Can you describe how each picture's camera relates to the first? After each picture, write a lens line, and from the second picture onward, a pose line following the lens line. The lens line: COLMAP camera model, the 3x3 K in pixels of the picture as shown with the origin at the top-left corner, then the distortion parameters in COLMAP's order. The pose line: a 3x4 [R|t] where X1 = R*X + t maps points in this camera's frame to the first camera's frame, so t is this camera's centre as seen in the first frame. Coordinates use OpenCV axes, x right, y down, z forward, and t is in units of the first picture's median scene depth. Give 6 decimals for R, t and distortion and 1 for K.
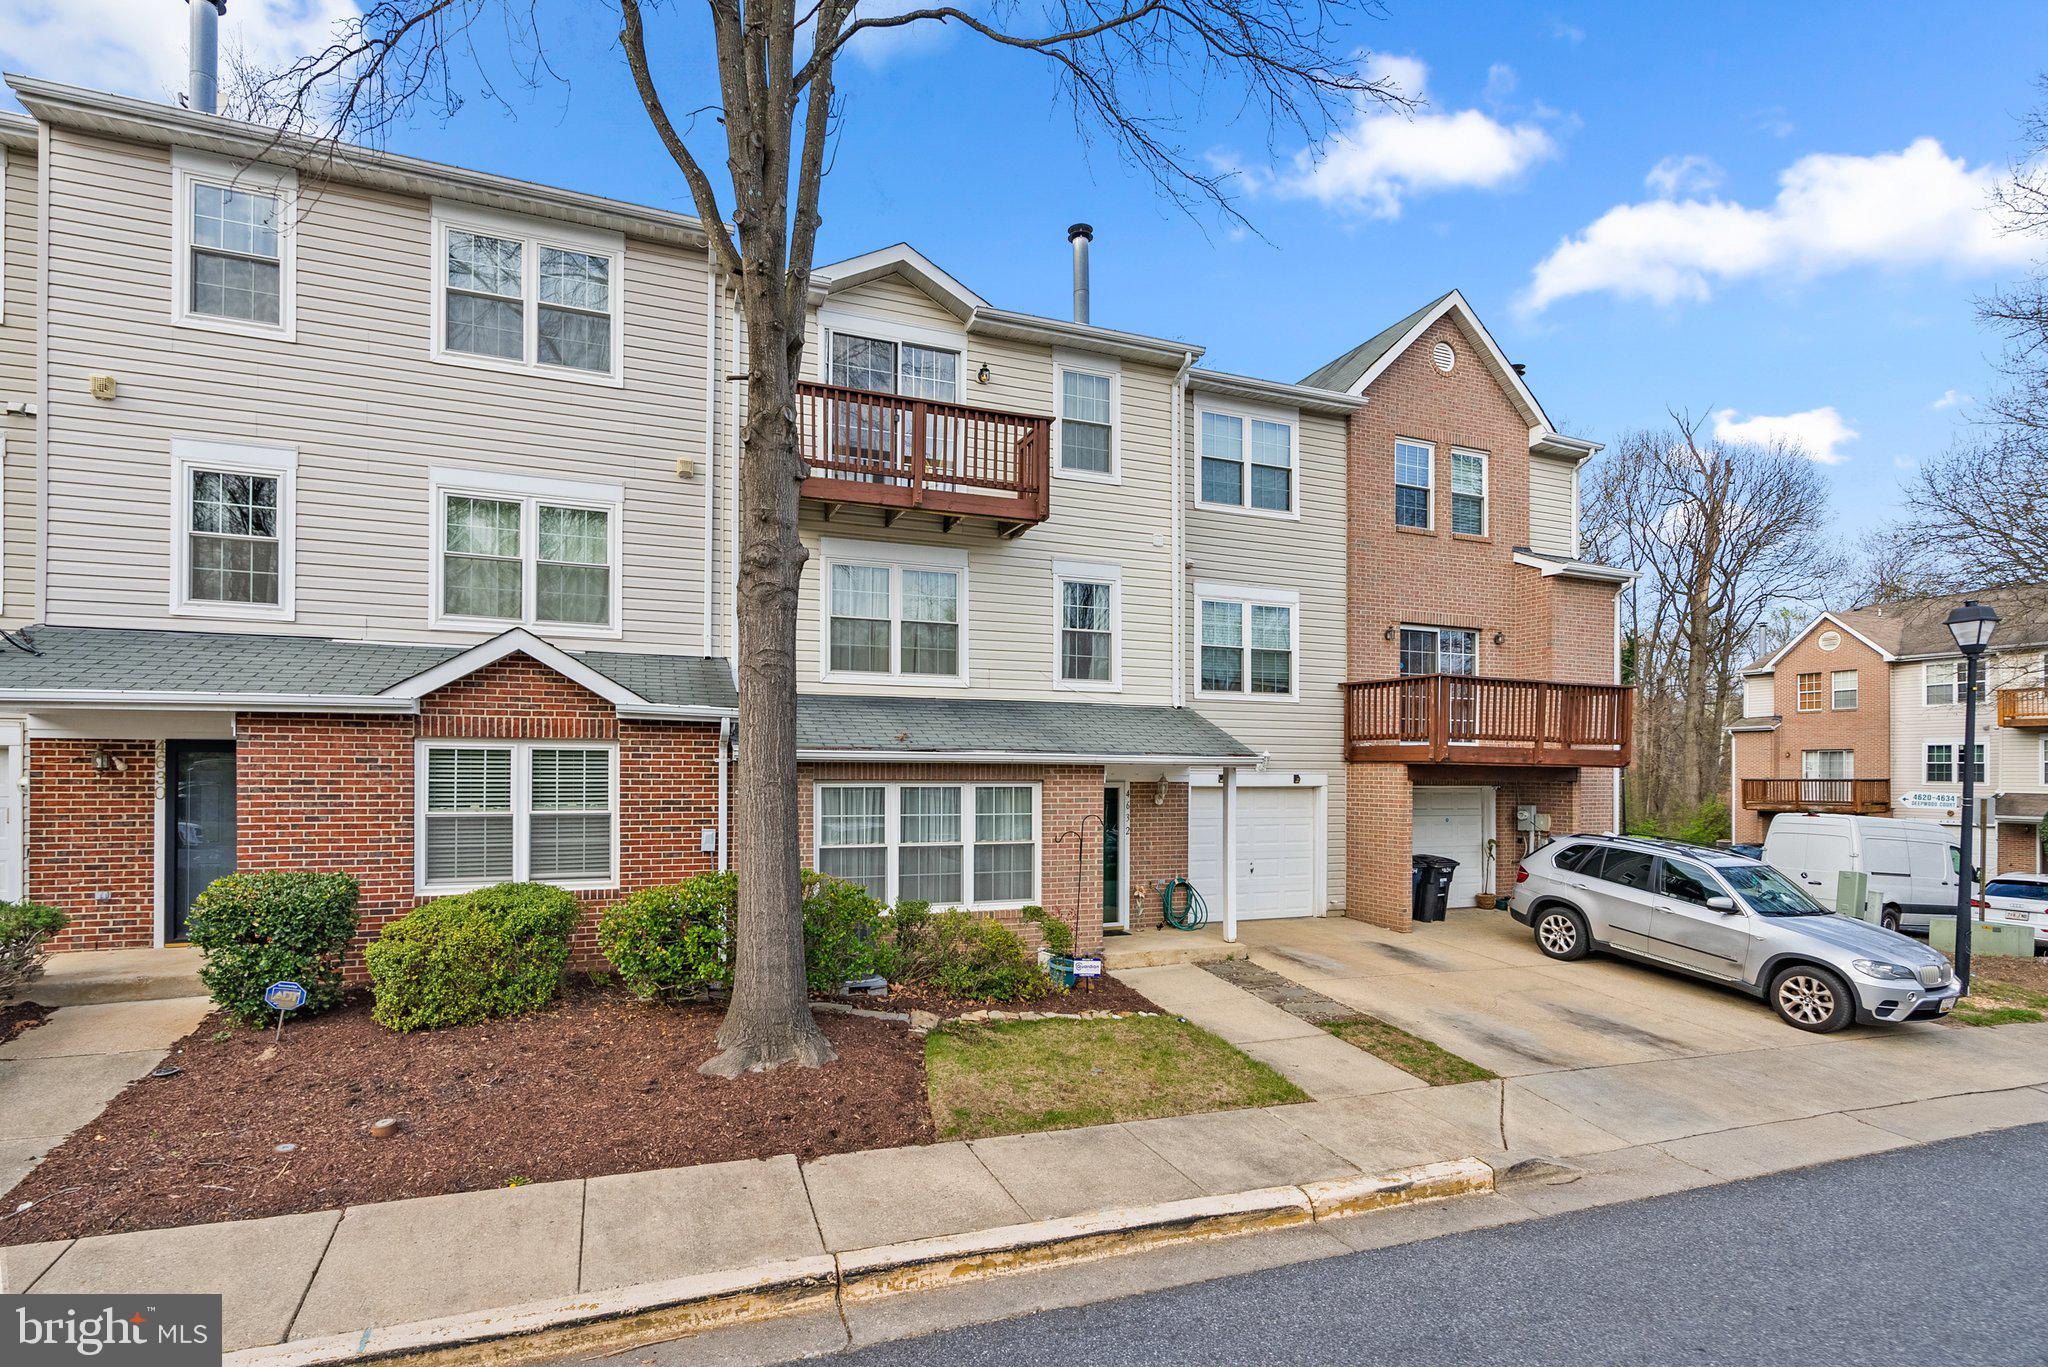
lens RADIAL K [[941.9, 0, 1066.9], [0, 941.9, 775.7], [0, 0, 1]] dist [-0.003917, 0.002477]
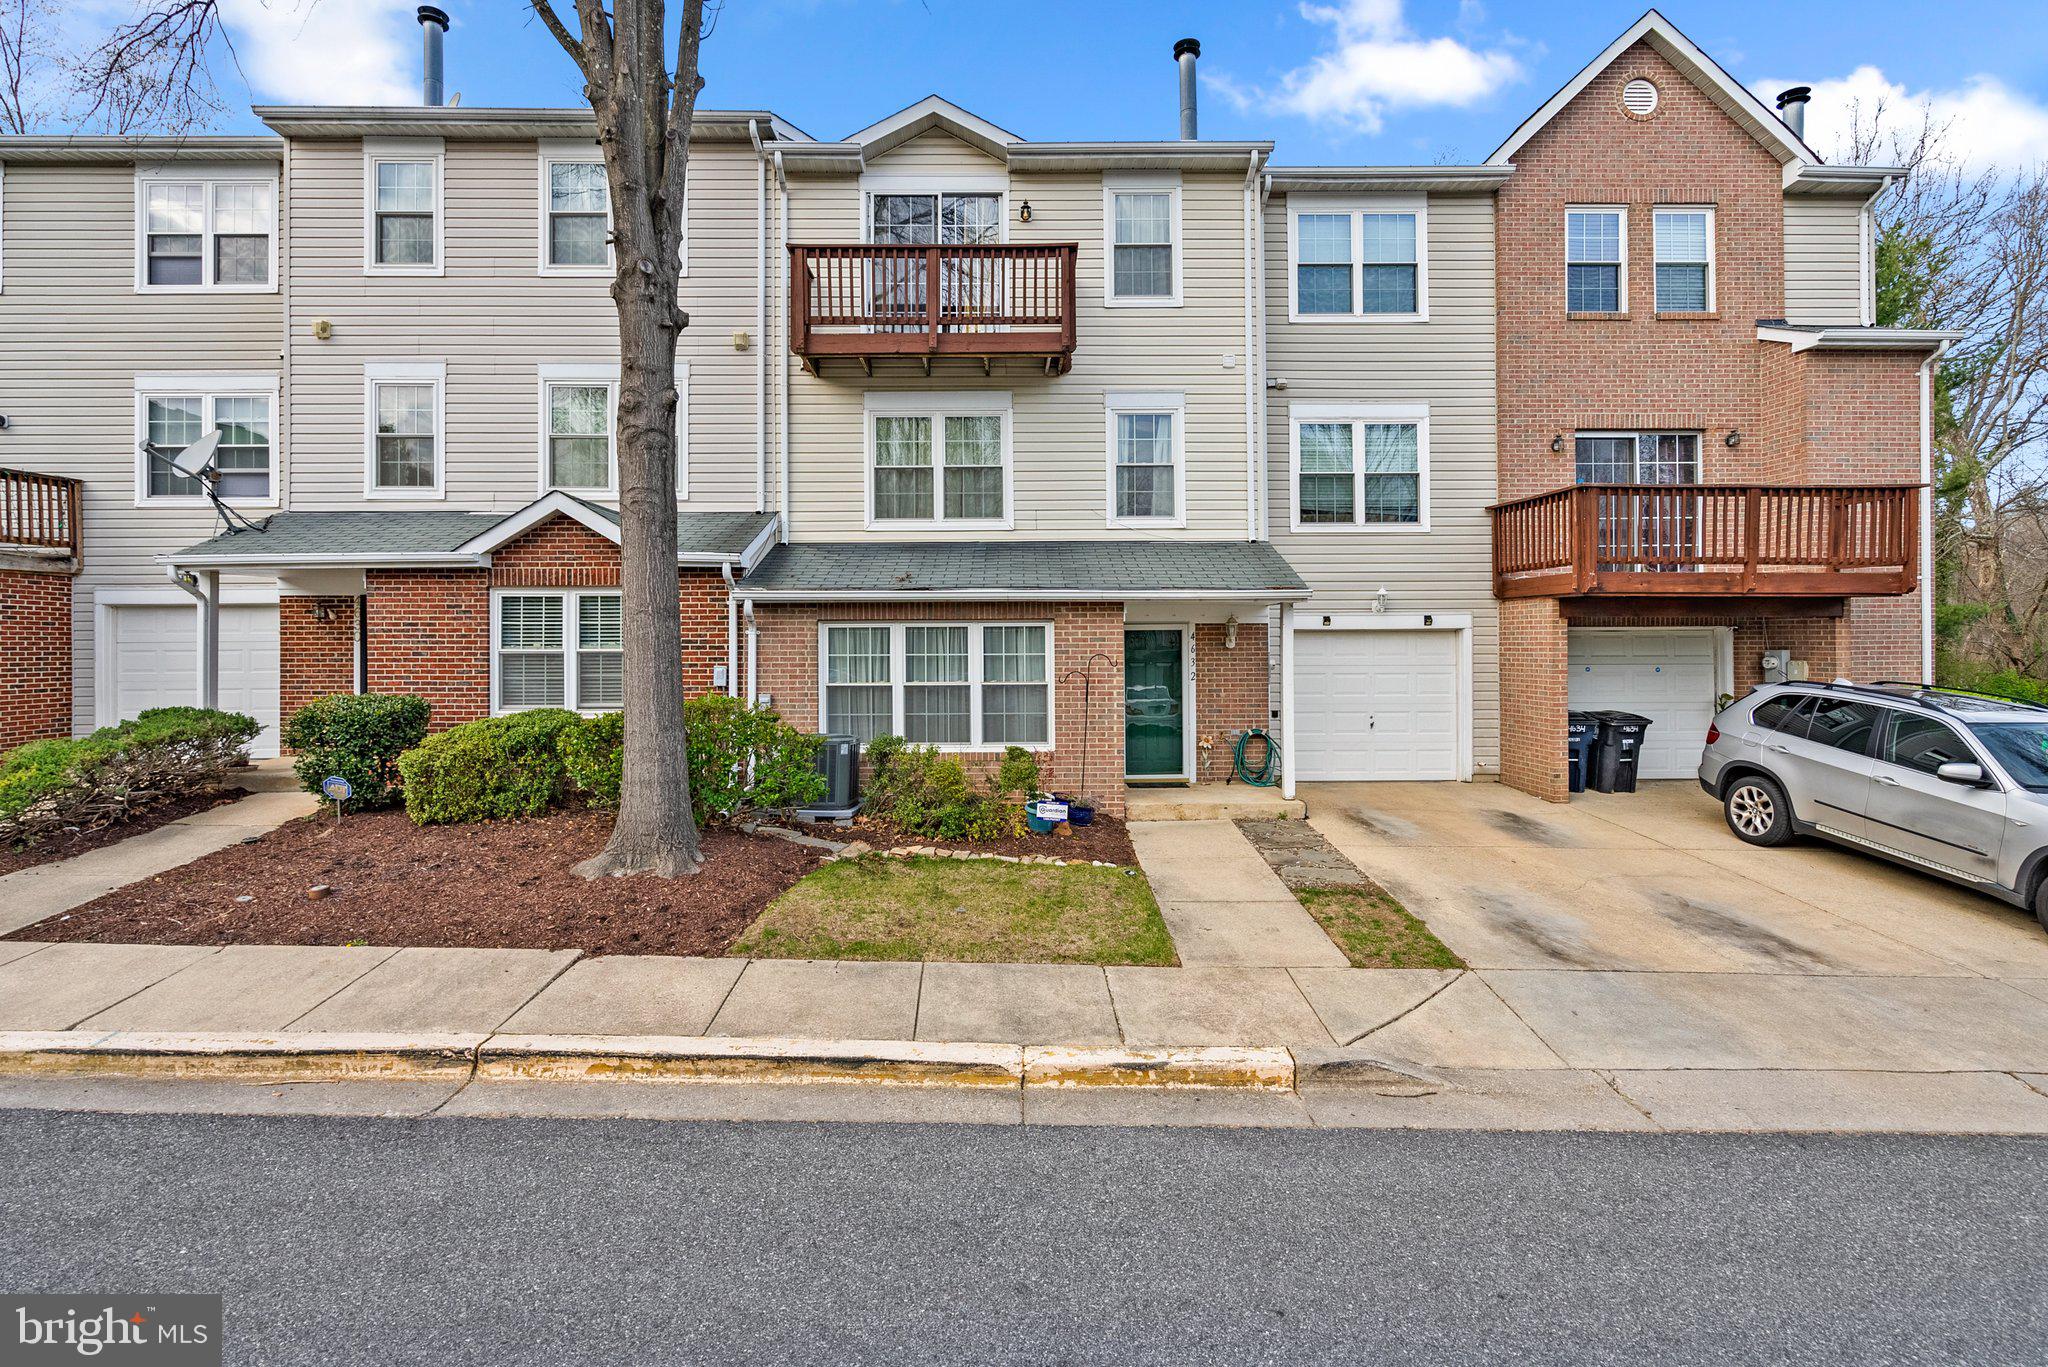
lens RADIAL K [[941.9, 0, 1056.9], [0, 941.9, 642.3], [0, 0, 1]] dist [-0.003917, 0.002477]
pose [[0.935825, -0.012185, -0.352254, 0.336260], [0.011041, 0.999925, -0.005256, 0.036137], [0.352292, 0.001030, 0.935890, 0.105672]]
